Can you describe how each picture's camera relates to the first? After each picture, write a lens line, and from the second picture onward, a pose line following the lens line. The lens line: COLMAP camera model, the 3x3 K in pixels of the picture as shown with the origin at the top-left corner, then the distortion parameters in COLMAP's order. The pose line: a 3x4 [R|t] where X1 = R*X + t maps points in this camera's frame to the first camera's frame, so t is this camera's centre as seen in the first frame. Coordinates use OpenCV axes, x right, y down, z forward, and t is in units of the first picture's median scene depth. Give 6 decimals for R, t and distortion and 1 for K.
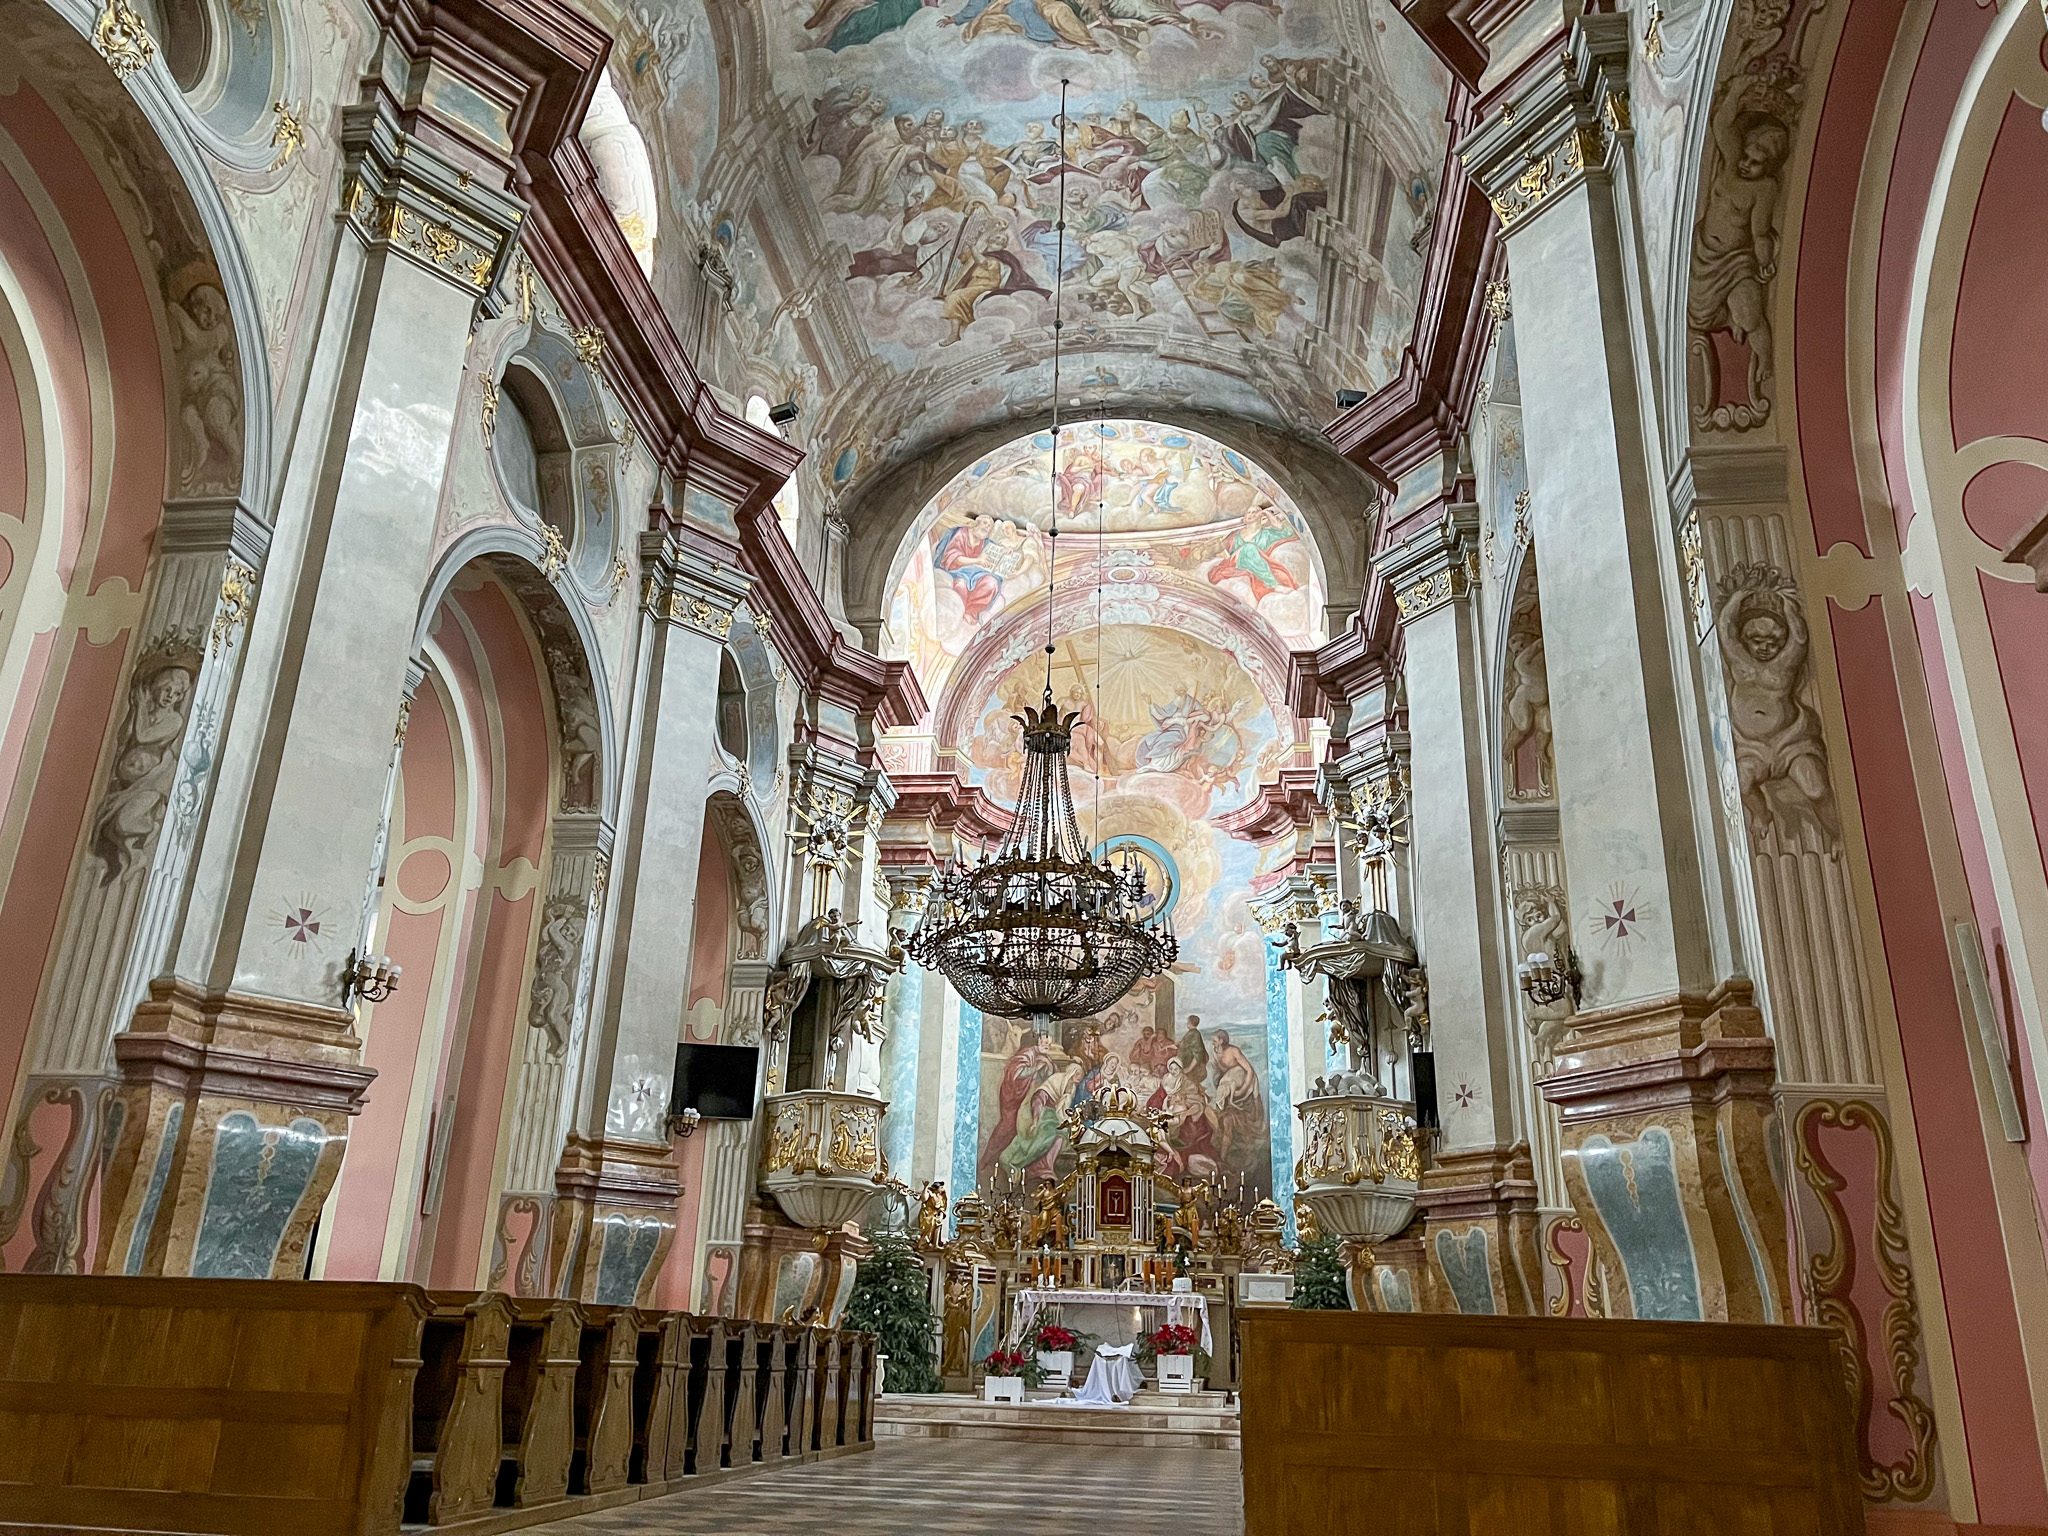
lens RADIAL K [[1538.8, 0, 1027.0], [0, 1538.8, 777.7], [0, 0, 1]] dist [0.049255, -0.044492]
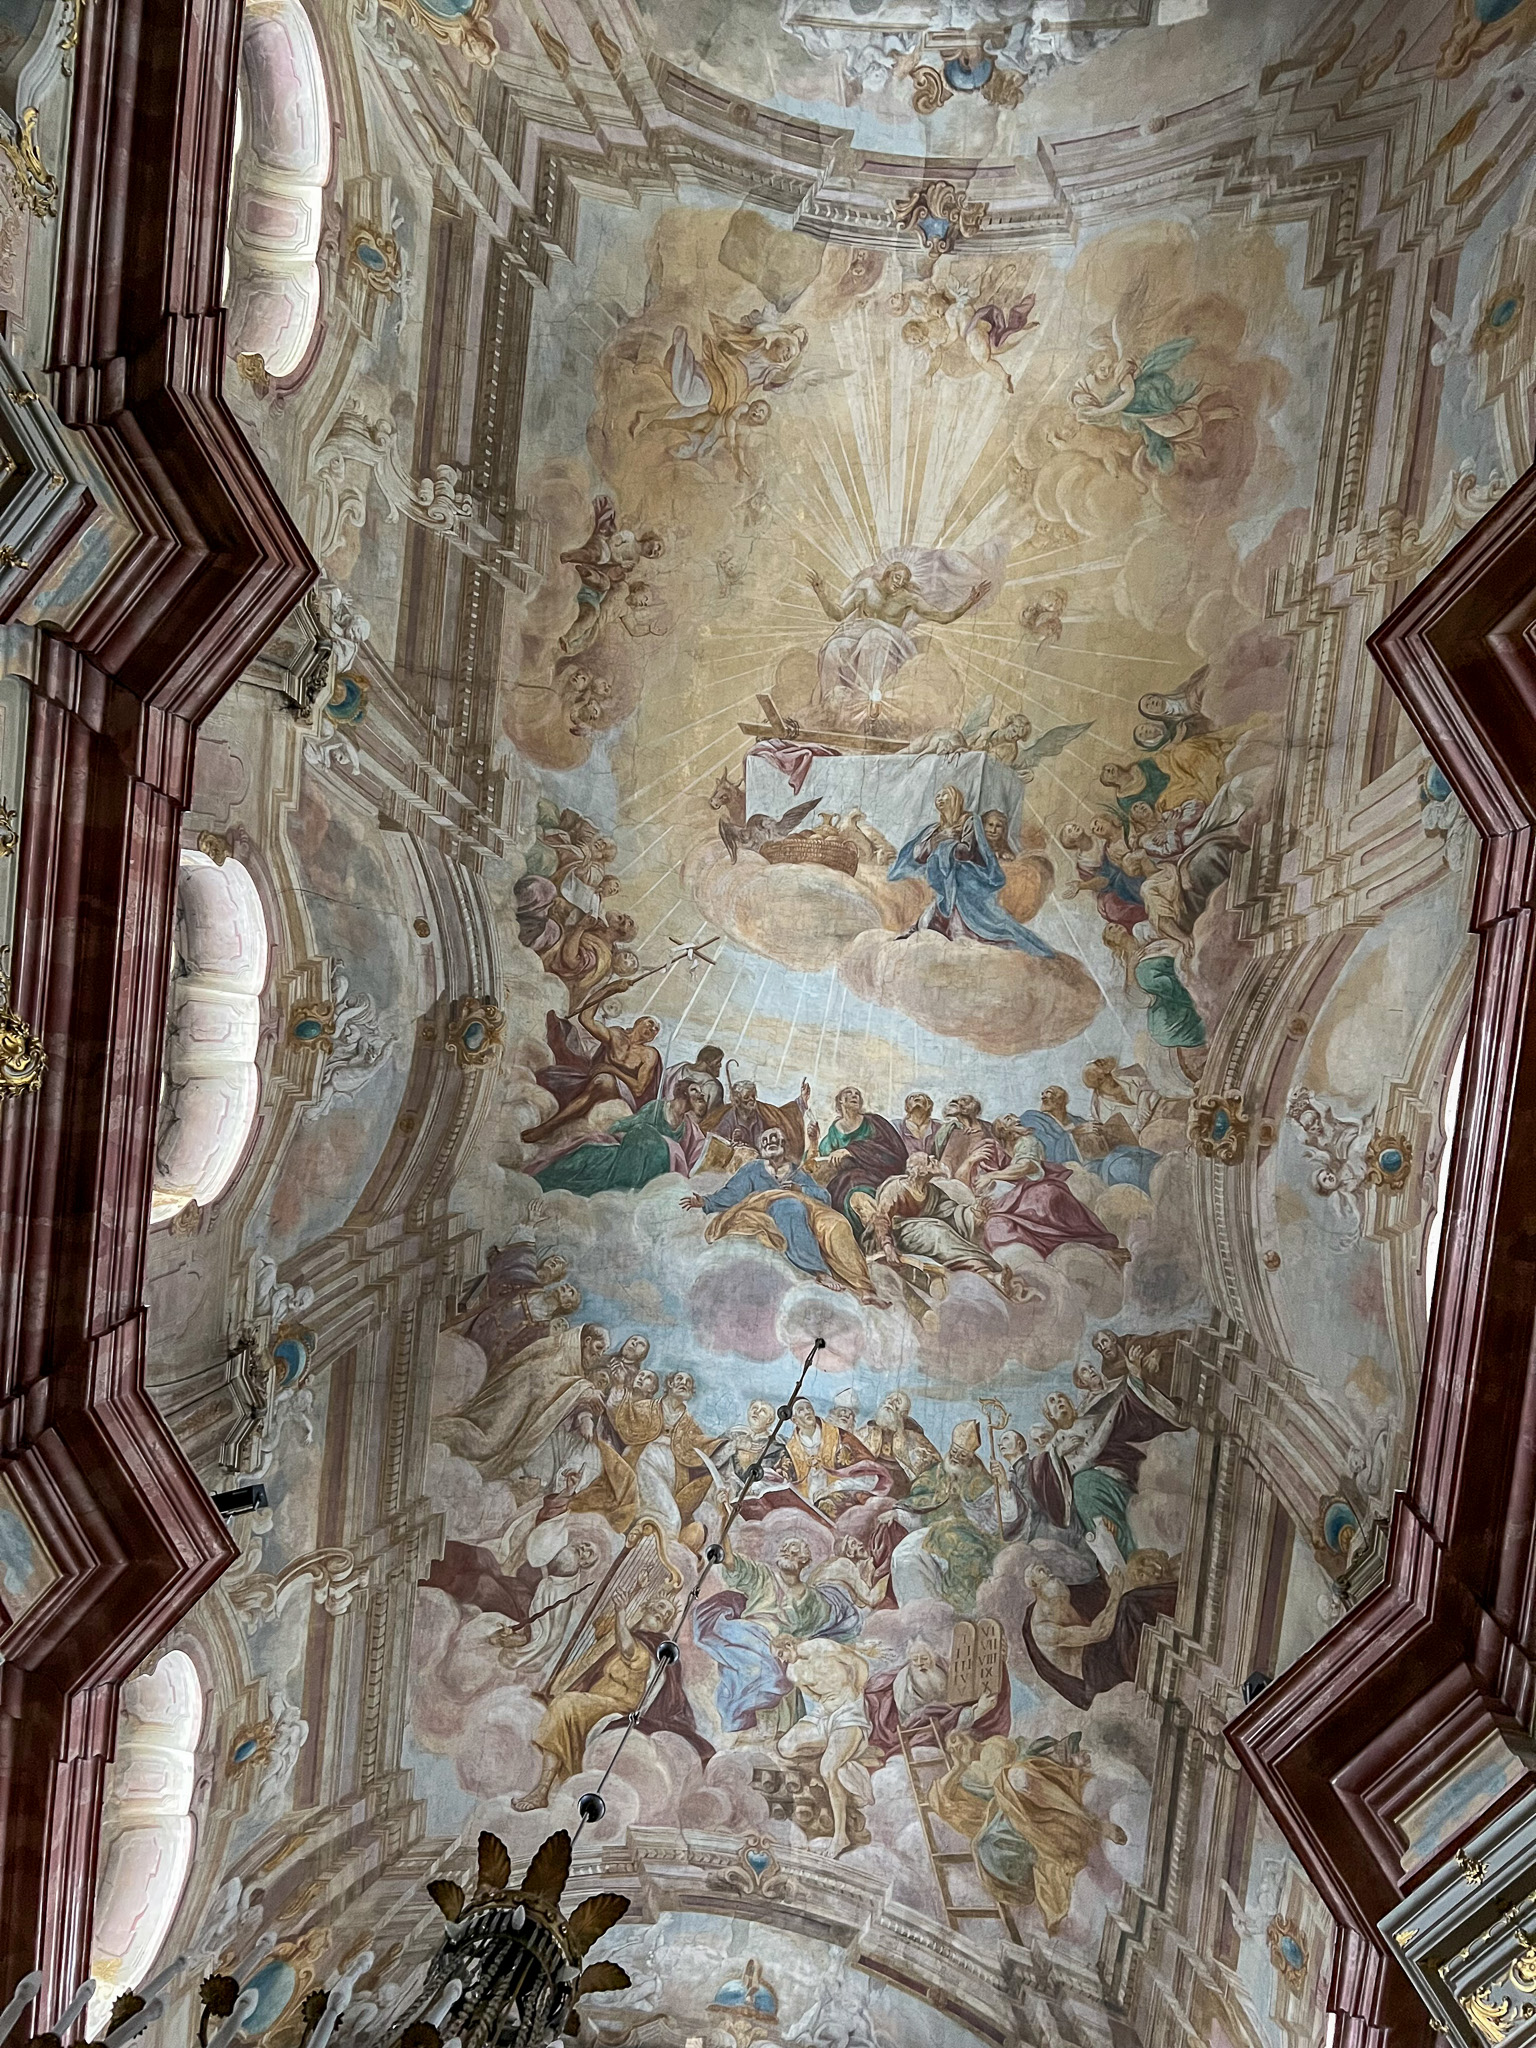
lens RADIAL K [[1538.8, 0, 763.1], [0, 1538.8, 1026.0], [0, 0, 1]] dist [0.049255, -0.044492]
pose [[0.966582, 0.227879, -0.117431, 0.047999], [-0.202111, 0.395597, -0.895910, 0.147156], [-0.157704, 0.889704, 0.428434, 0.533990]]
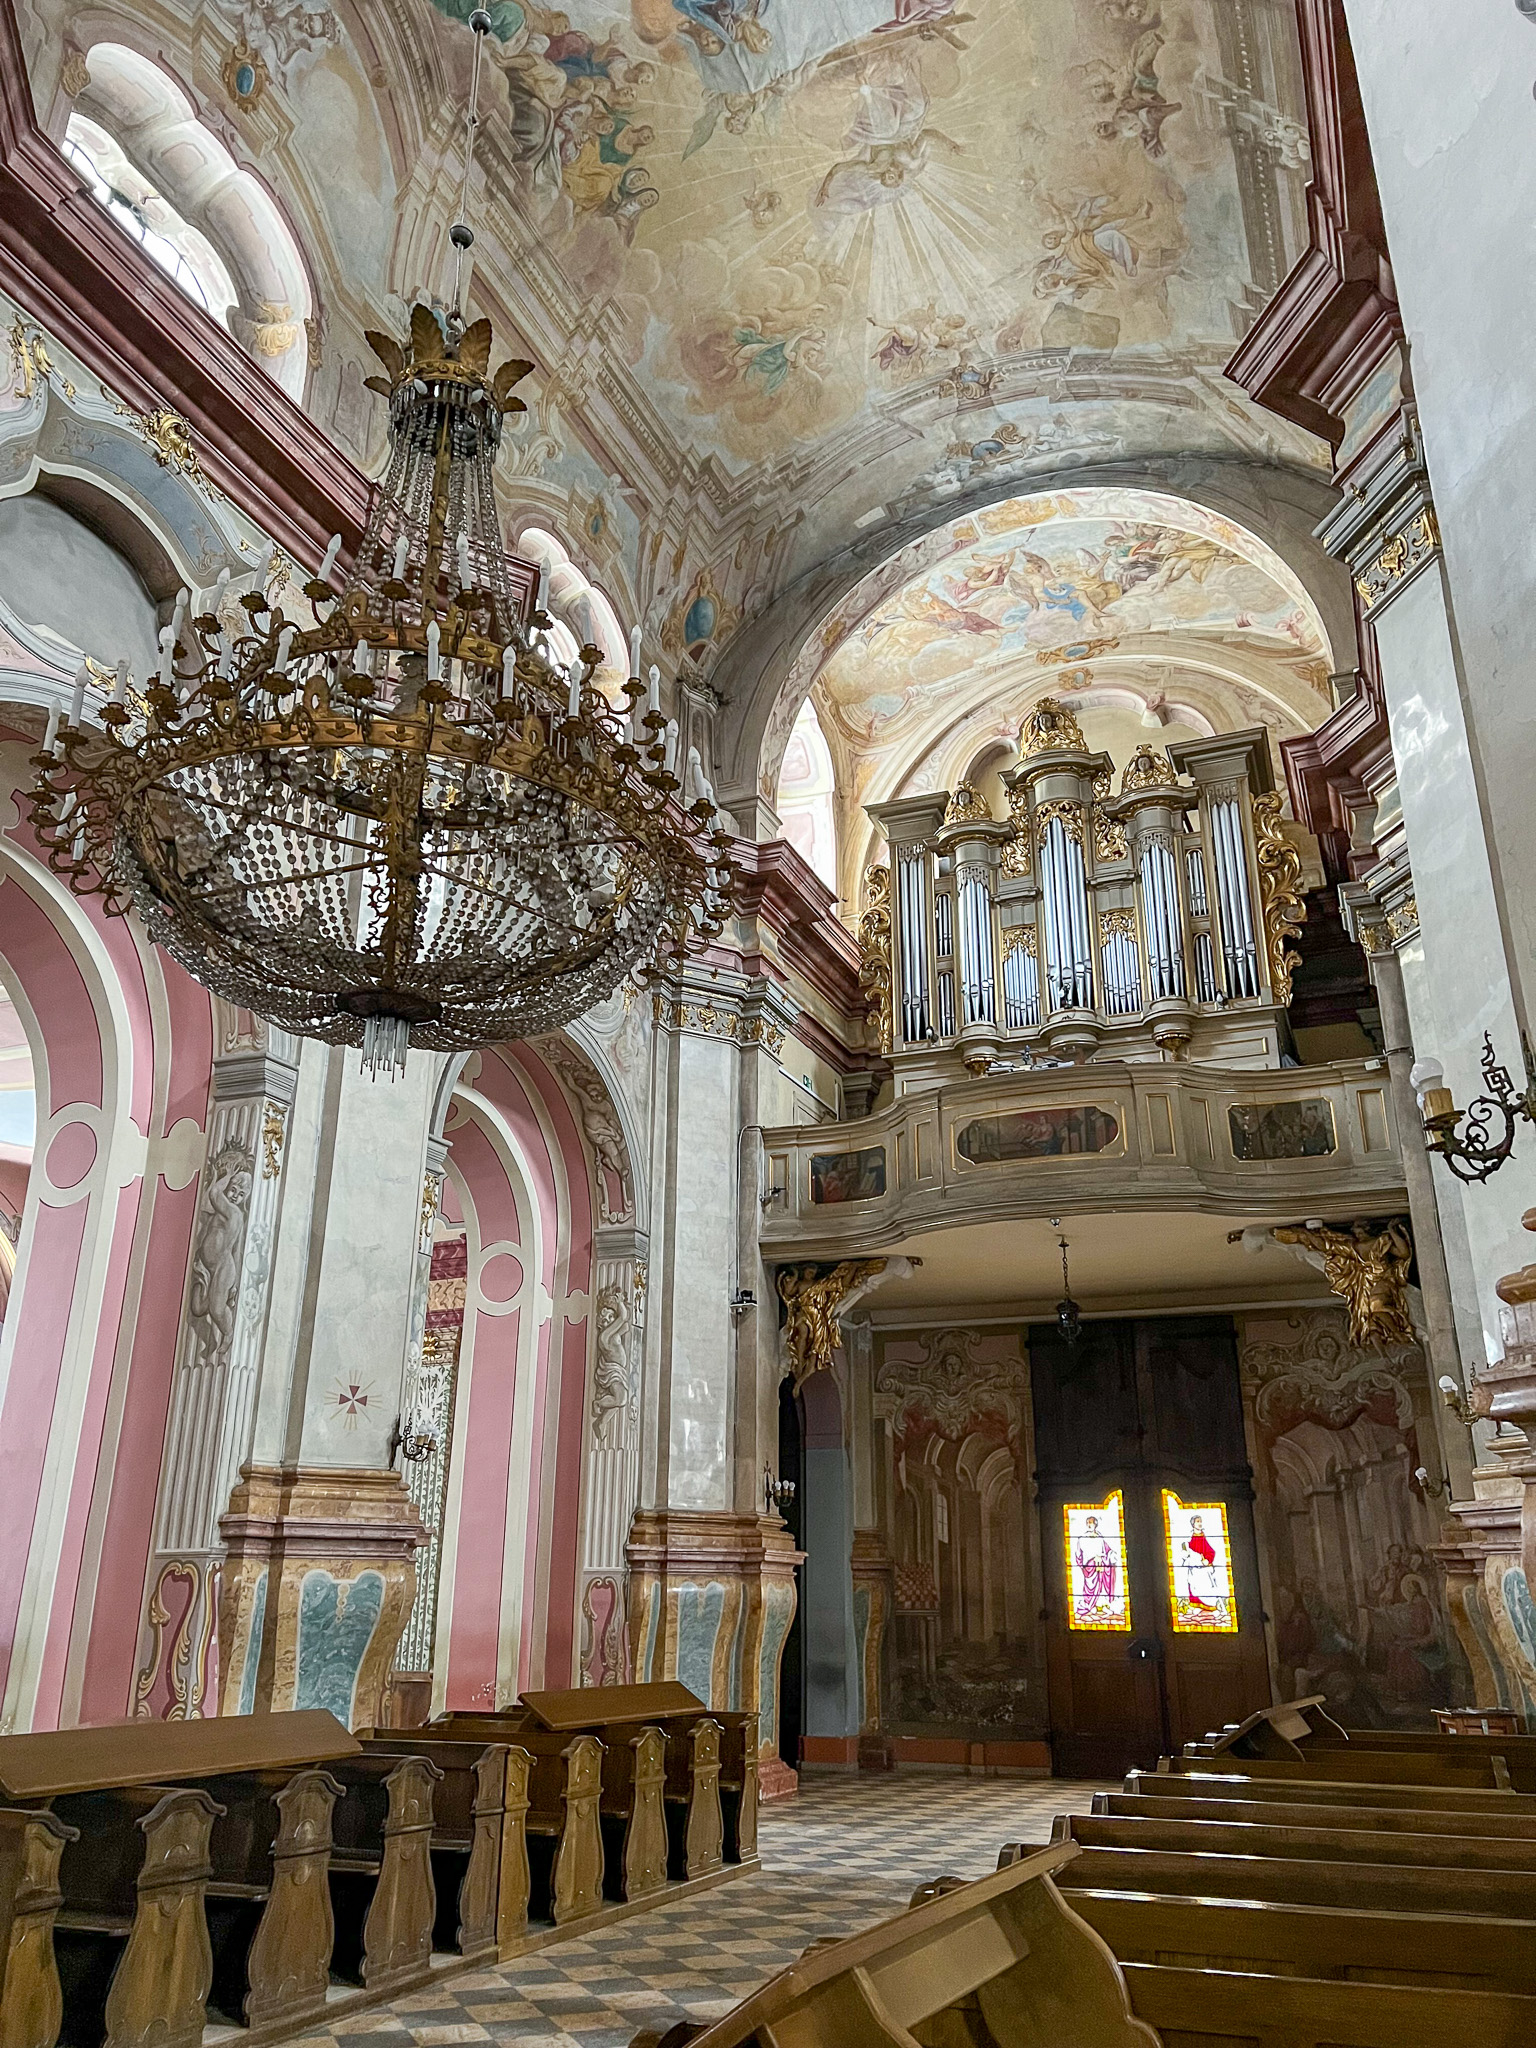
lens RADIAL K [[1538.8, 0, 775.6], [0, 1538.8, 1023.9], [0, 0, 1]] dist [0.049255, -0.044492]
pose [[-0.963659, 0.066303, 0.258775, -0.140824], [-0.122184, 0.752042, -0.647691, 0.300538], [-0.237553, -0.655771, -0.716612, 0.943303]]
